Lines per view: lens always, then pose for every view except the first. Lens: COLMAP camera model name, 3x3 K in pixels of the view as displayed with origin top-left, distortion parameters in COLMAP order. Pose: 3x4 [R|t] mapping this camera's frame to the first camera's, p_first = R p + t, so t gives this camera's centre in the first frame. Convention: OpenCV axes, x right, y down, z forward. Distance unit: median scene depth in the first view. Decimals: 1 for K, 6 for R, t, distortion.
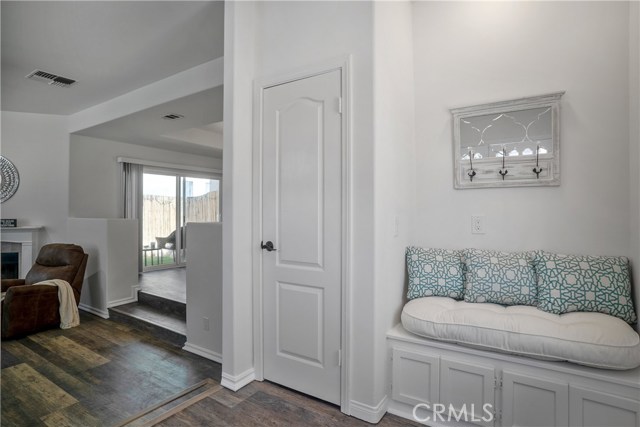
lens RADIAL K [[336.4, 0, 317.3], [0, 336.4, 210.5], [0, 0, 1]] dist [-0.026125, 0.003210]
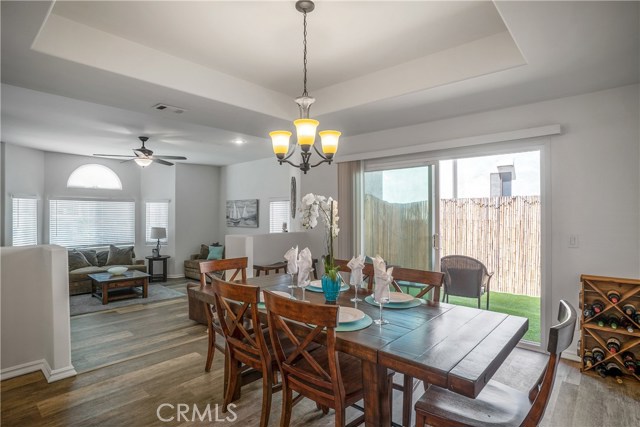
lens RADIAL K [[336.4, 0, 321.8], [0, 336.4, 215.4], [0, 0, 1]] dist [-0.026125, 0.003210]
pose [[-0.149226, -0.003510, -0.988797, 0.258298], [0.002173, 0.999990, -0.003877, -0.022205], [0.988801, -0.002728, -0.149217, 1.372111]]
